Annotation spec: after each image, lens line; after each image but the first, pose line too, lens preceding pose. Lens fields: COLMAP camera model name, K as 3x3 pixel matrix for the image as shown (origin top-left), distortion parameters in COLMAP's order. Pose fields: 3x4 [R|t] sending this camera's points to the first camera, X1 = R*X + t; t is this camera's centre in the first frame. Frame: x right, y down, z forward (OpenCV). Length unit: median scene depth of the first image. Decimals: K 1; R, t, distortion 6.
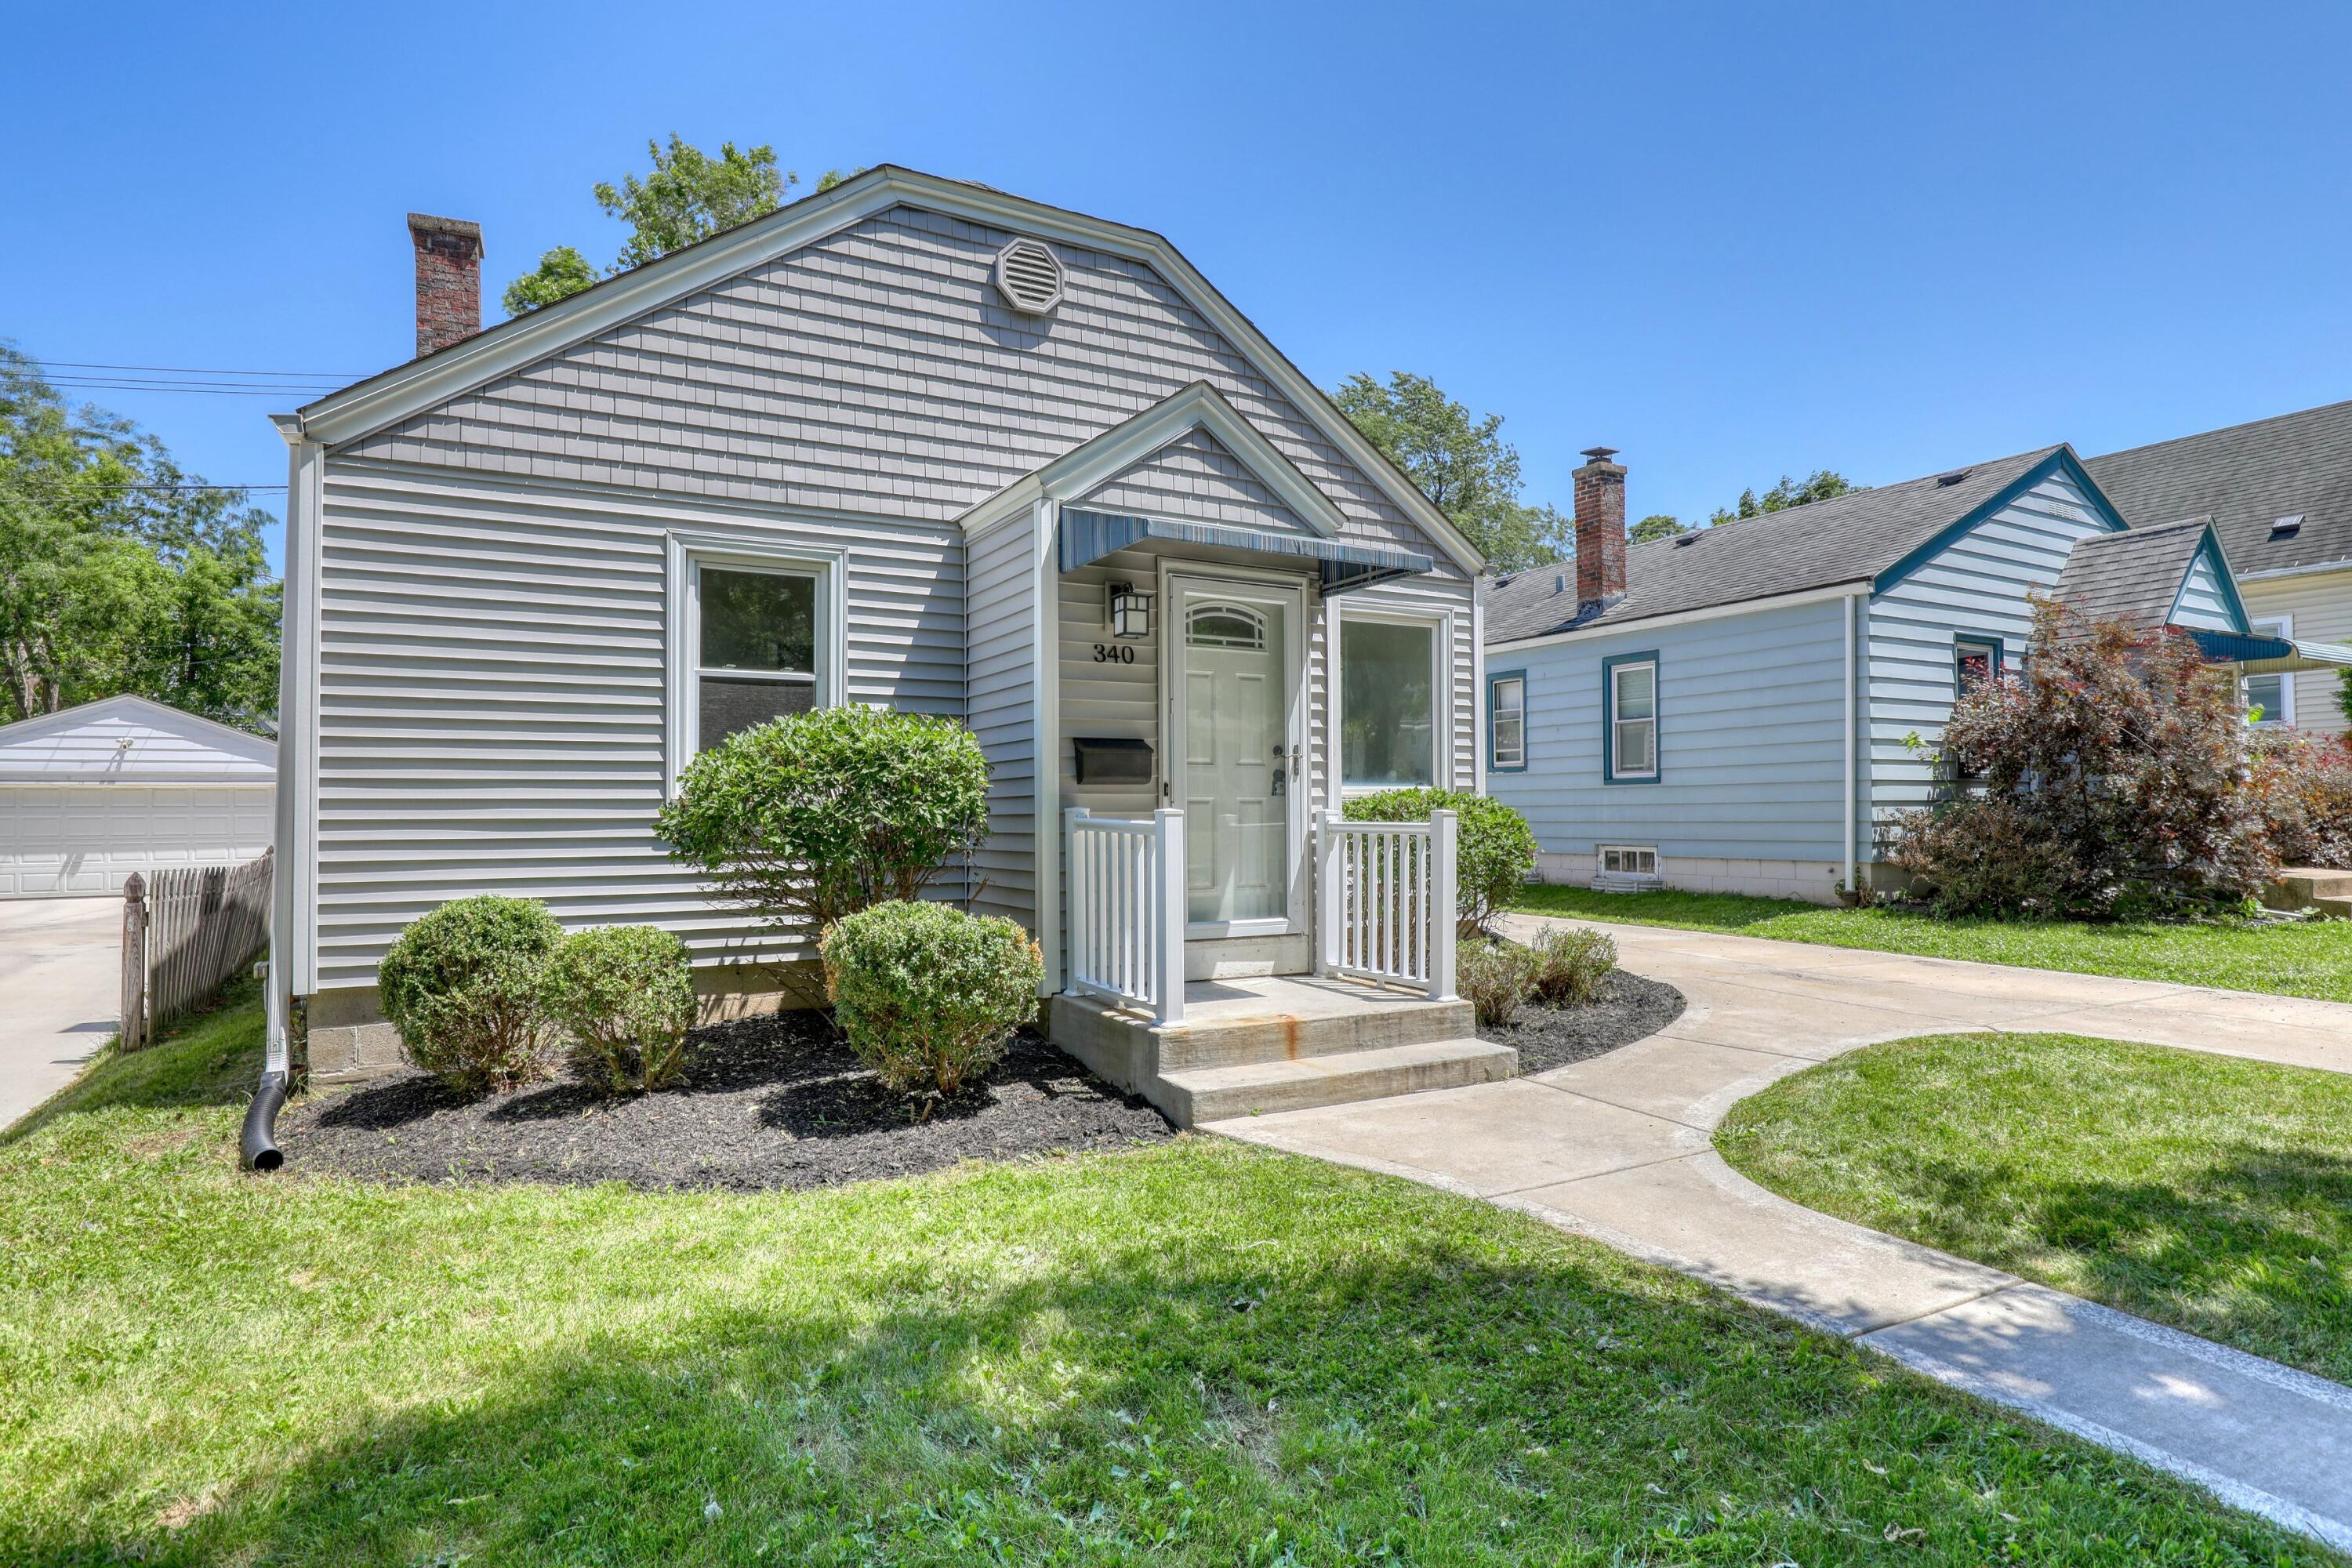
lens RADIAL K [[1254.8, 0, 1176.0], [0, 1254.8, 784.0], [0, 0, 1]] dist [-0.017509, 0.000560]
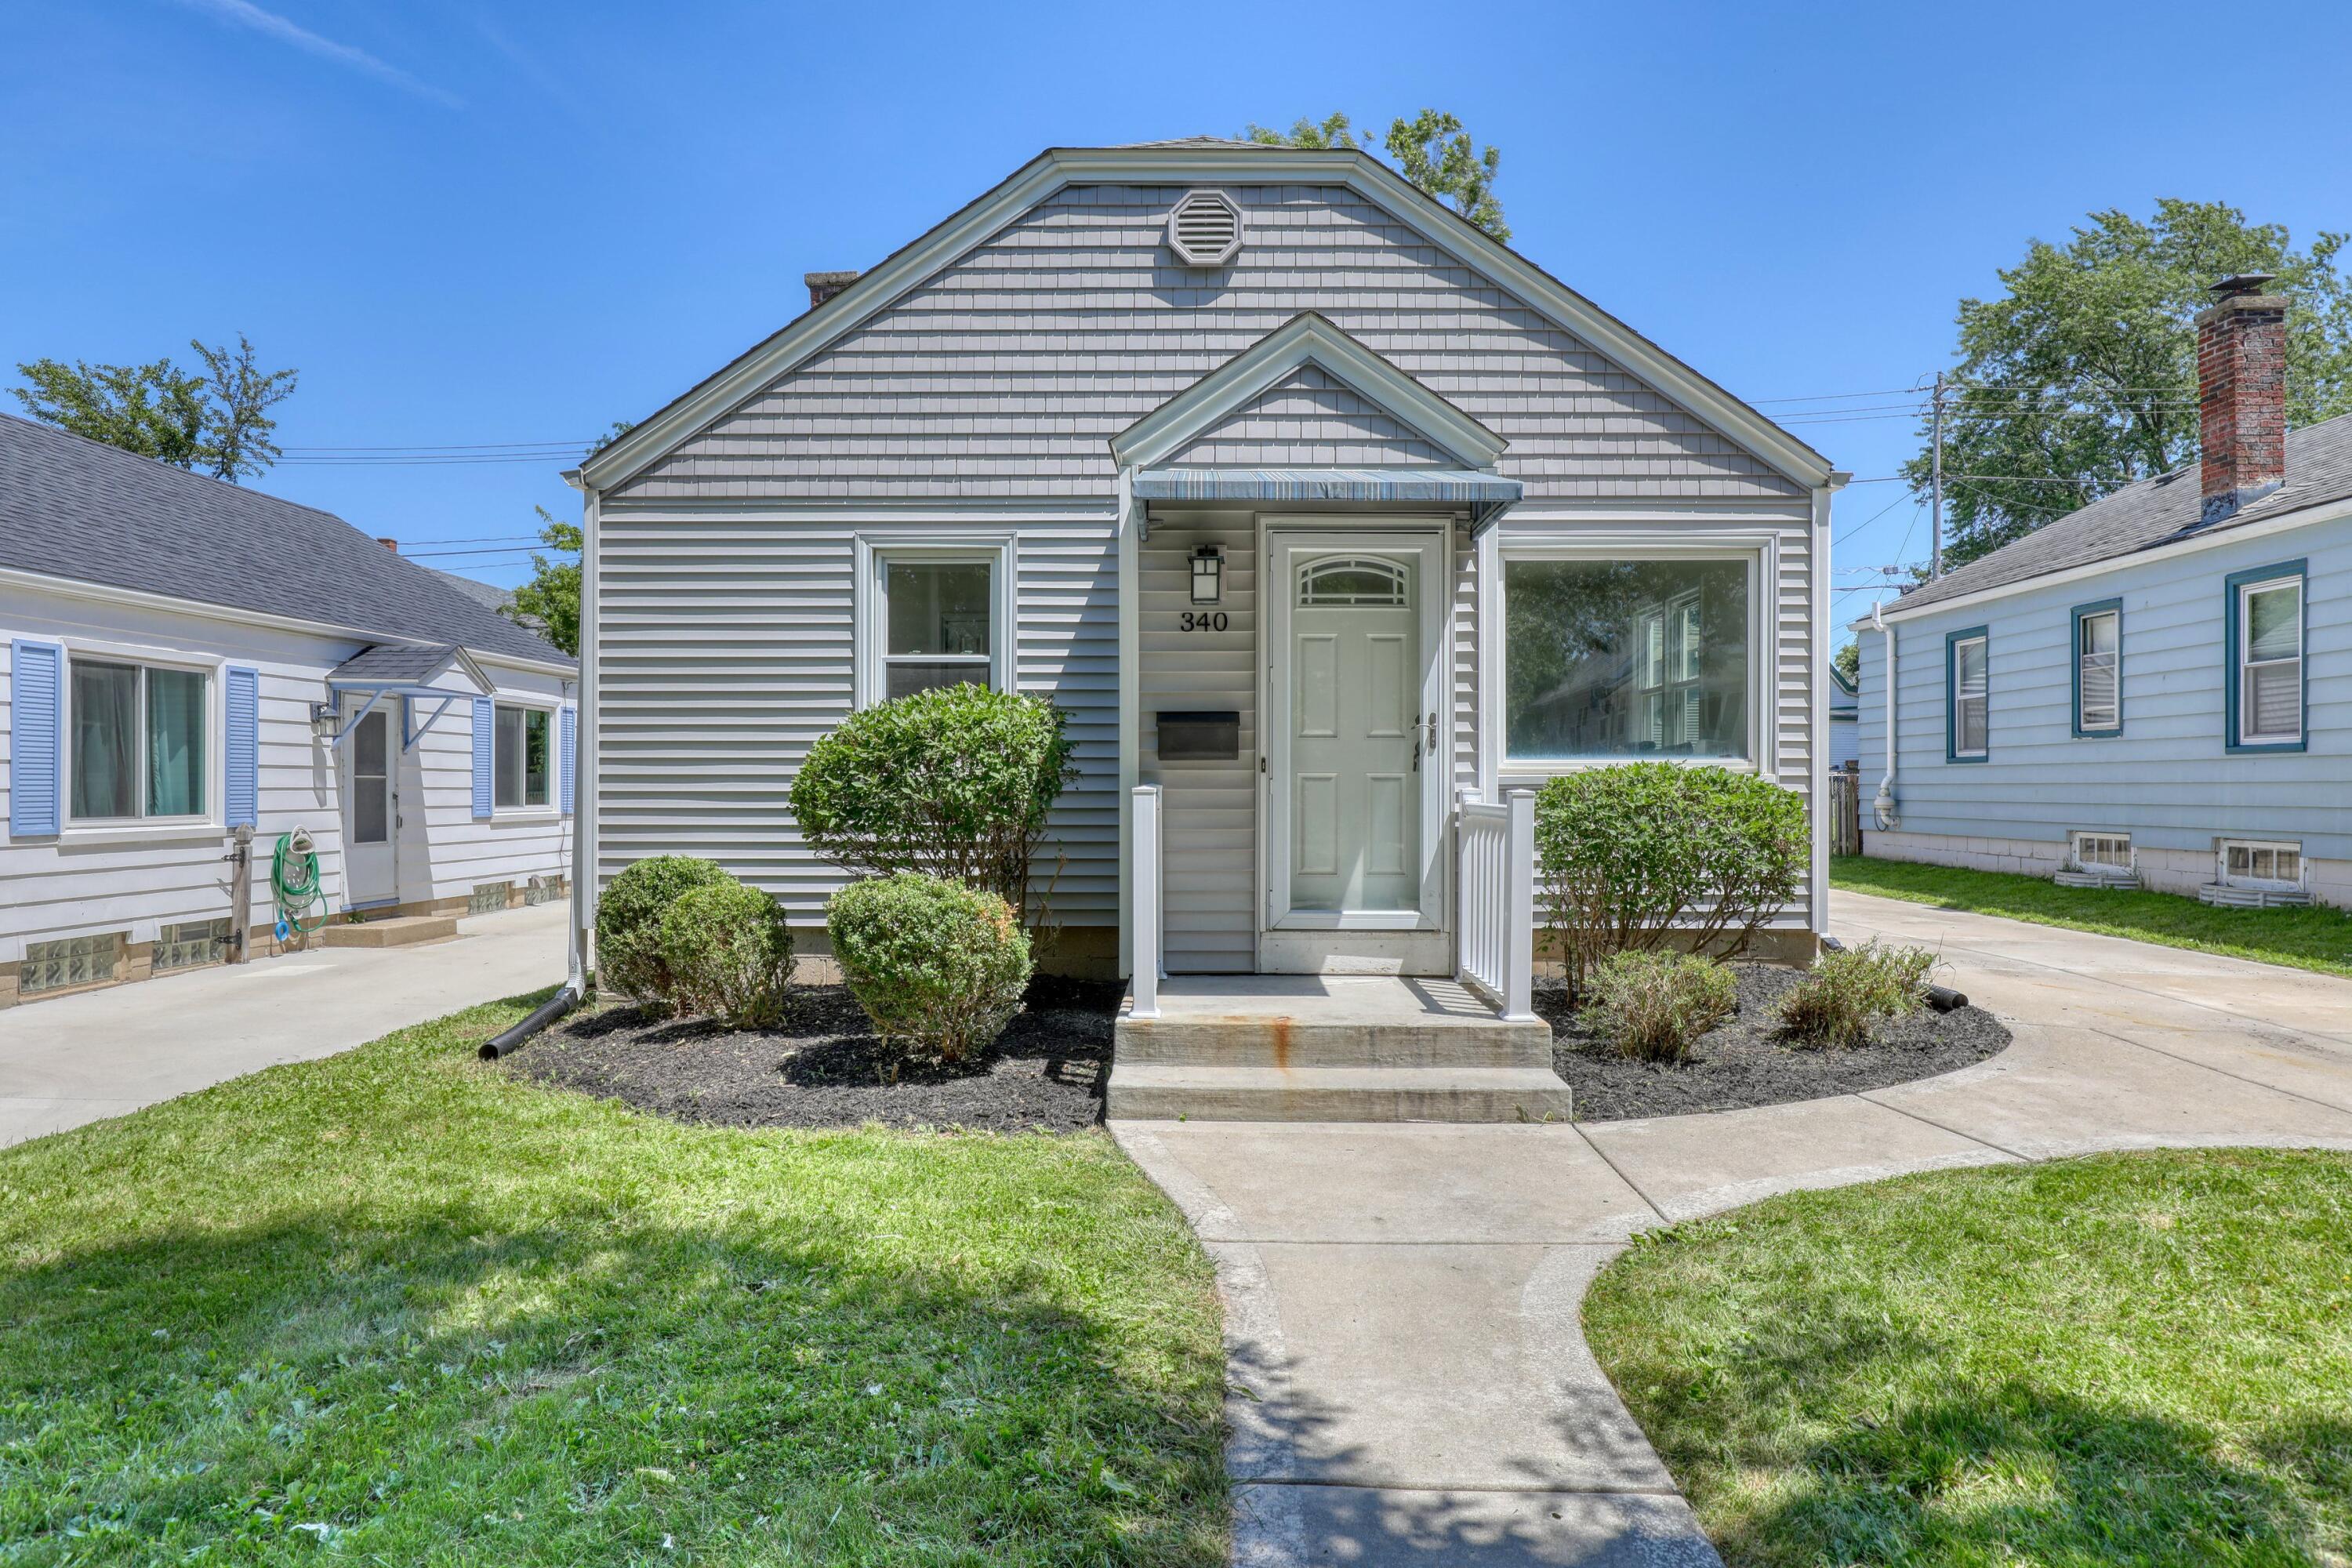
lens RADIAL K [[1312.2, 0, 1176.0], [0, 1312.2, 784.0], [0, 0, 1]] dist [-0.013298, -0.000158]
pose [[0.864525, 0.005493, -0.502560, 0.407822], [0.005679, 0.999770, 0.020696, -0.002031], [0.502558, -0.020746, 0.864294, 0.127349]]
